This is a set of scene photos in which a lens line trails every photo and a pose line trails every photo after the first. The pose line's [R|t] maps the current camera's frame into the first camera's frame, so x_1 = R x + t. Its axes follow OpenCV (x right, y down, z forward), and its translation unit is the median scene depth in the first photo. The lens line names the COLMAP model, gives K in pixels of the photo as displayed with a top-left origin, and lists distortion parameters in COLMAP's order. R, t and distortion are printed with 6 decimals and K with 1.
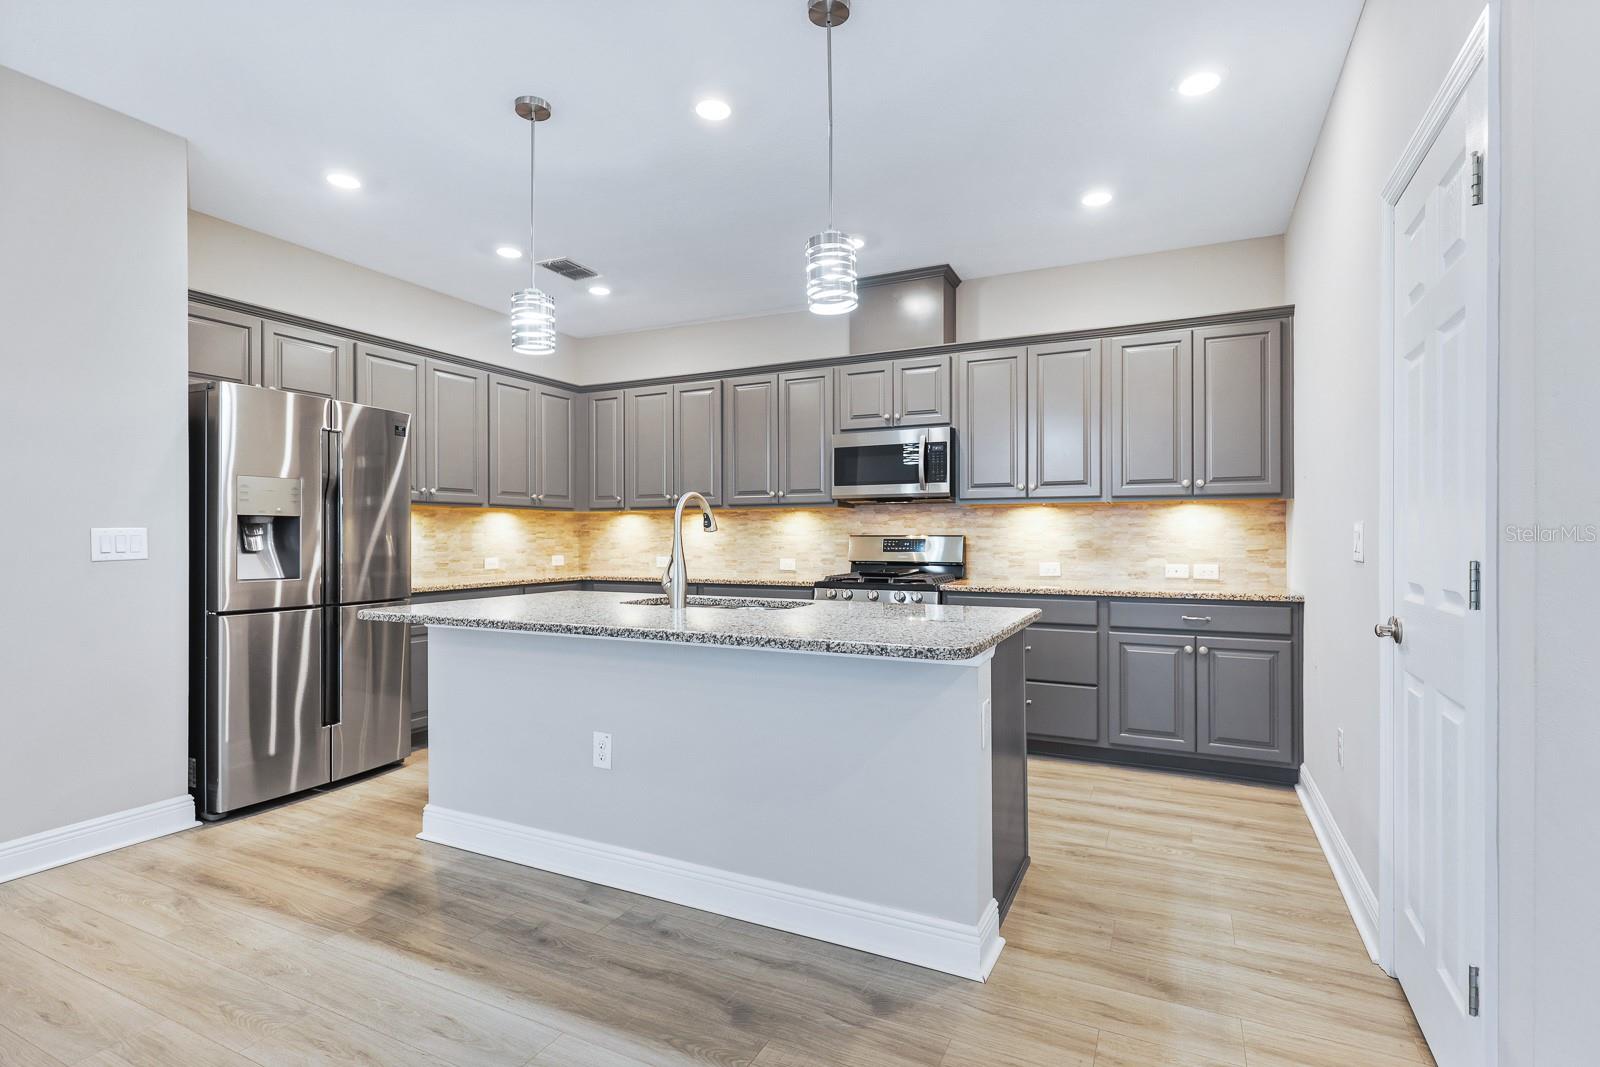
lens RADIAL K [[770.3, 0, 797.0], [0, 770.3, 523.0], [0, 0, 1]] dist [-0.000641, 0.001649]
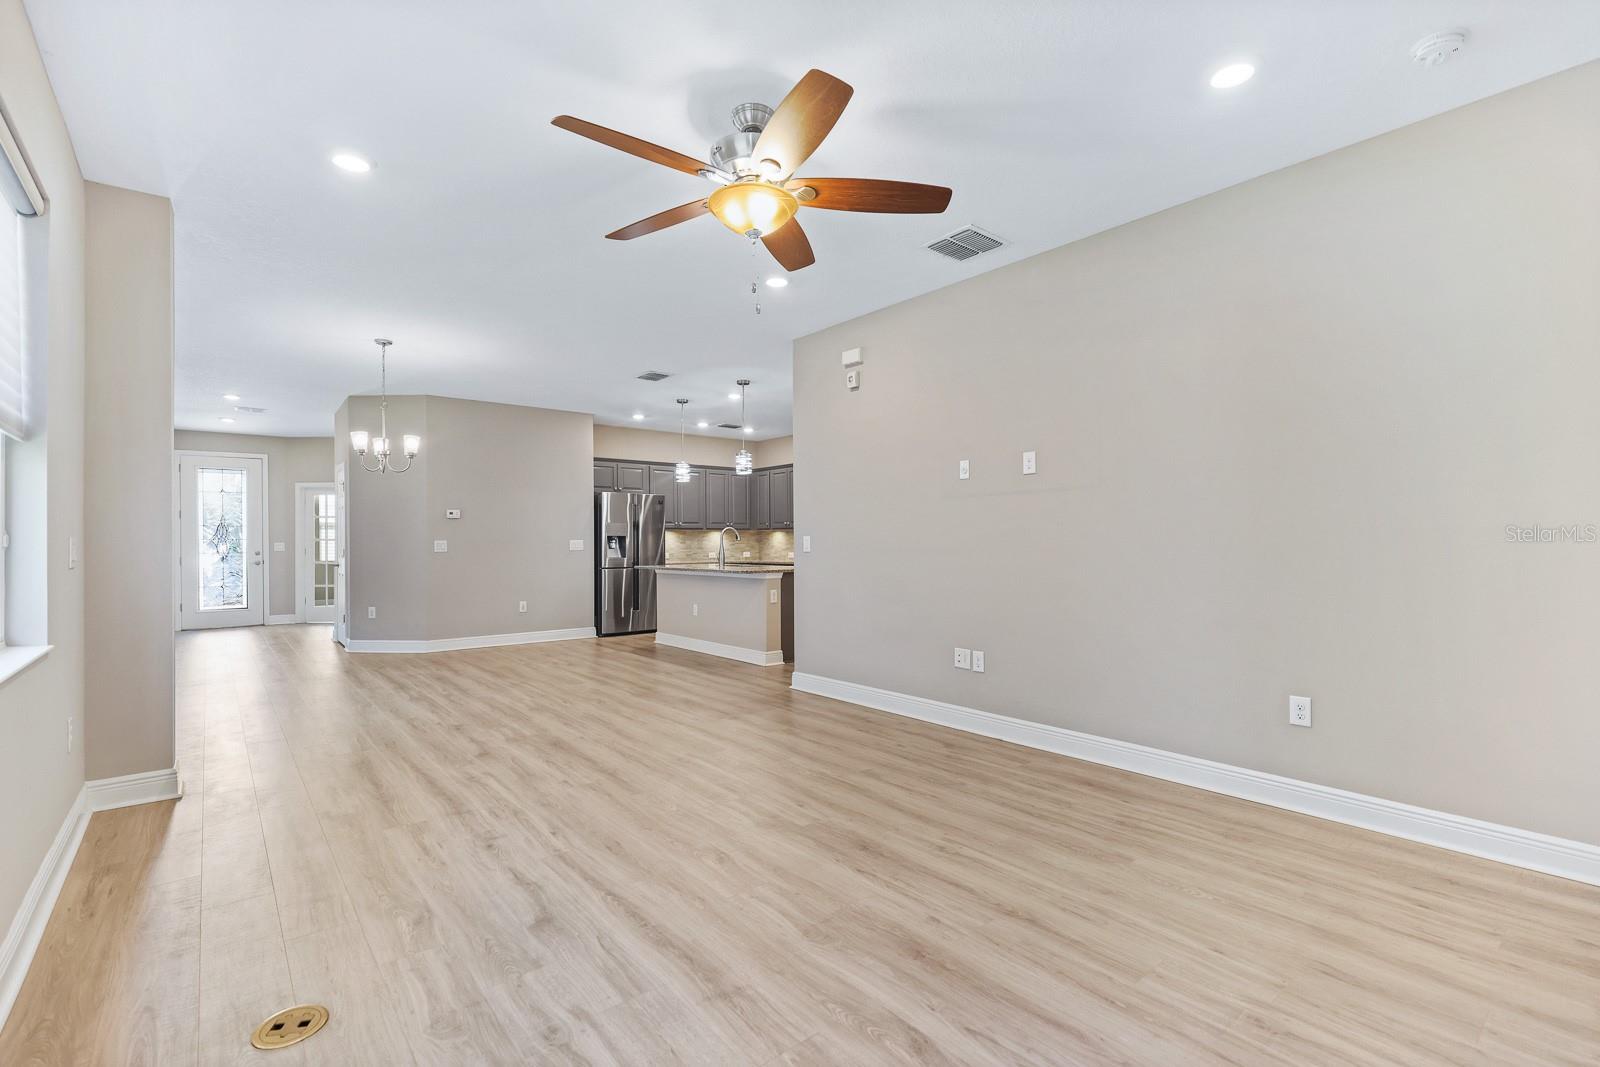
lens RADIAL K [[725.2, 0, 805.1], [0, 725.2, 542.0], [0, 0, 1]] dist [-0.001246, 0.000575]
pose [[0.916094, 0.002858, -0.400954, 0.823353], [0.005094, 0.999811, 0.018767, -0.026137], [0.400932, -0.019235, 0.915906, -0.944203]]
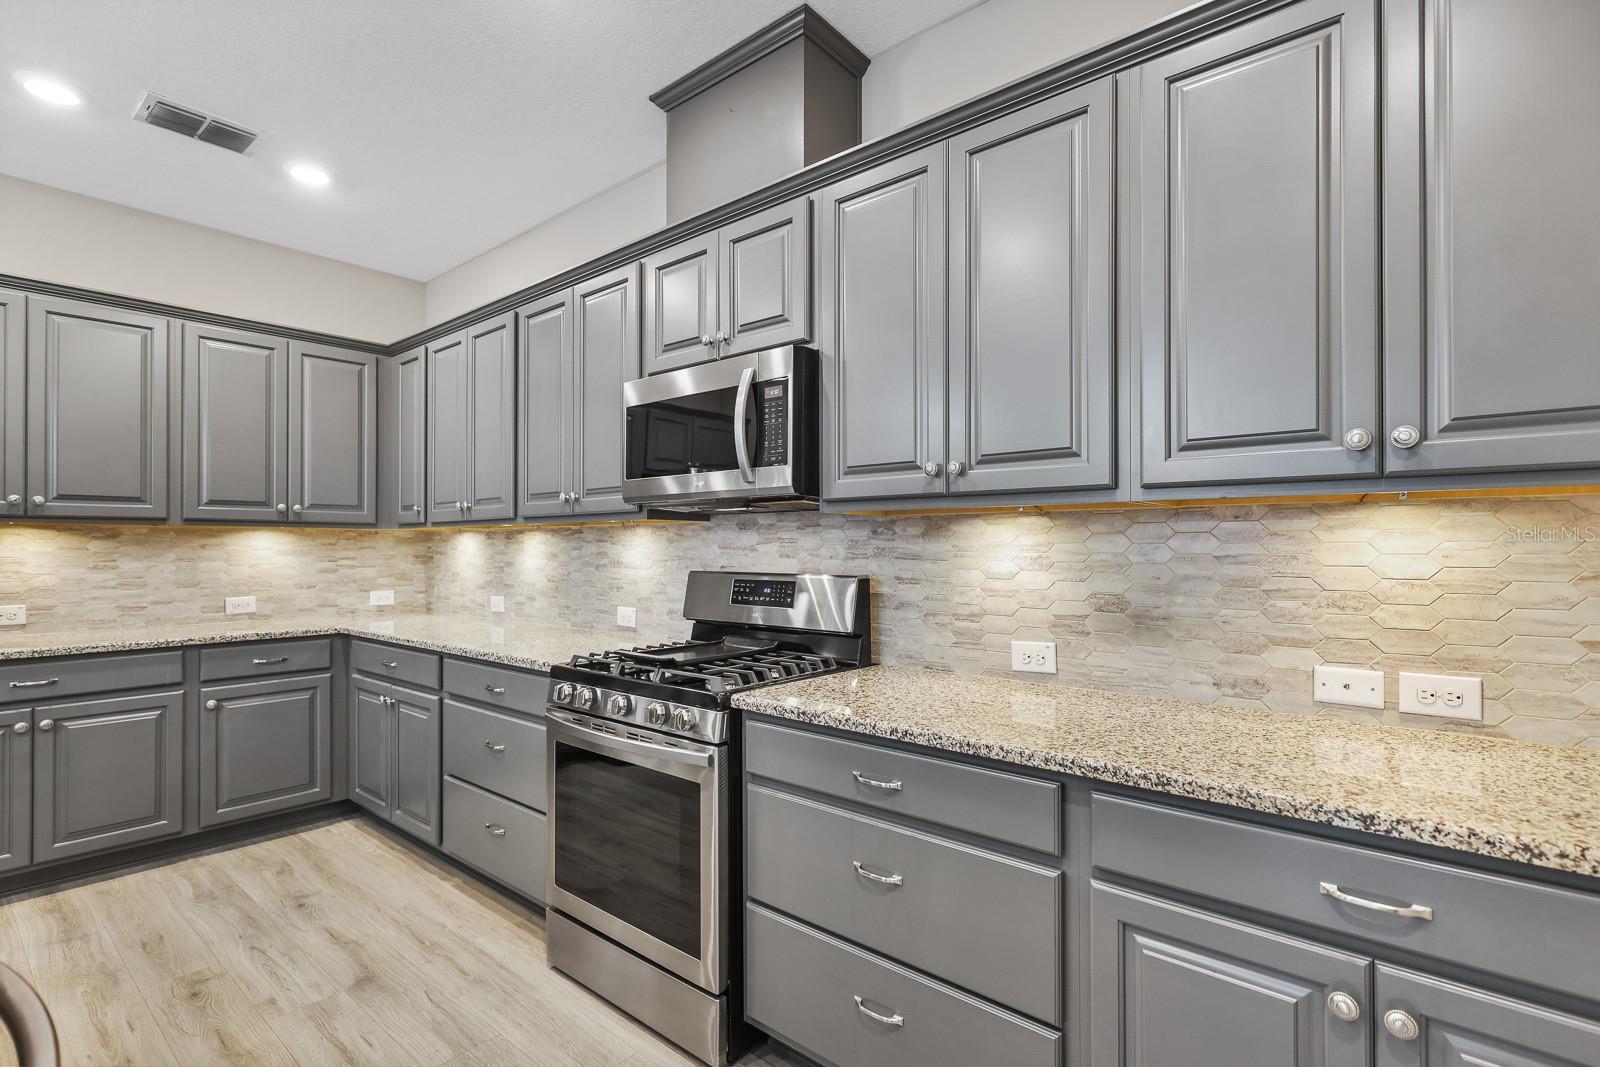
lens RADIAL K [[770.3, 0, 799.3], [0, 770.3, 535.0], [0, 0, 1]] dist [-0.000641, 0.001649]
pose [[0.968933, -0.003617, -0.247297, 0.326359], [0.003832, 0.999993, 0.000389, -0.010889], [0.247294, -0.001325, 0.968940, 0.571570]]
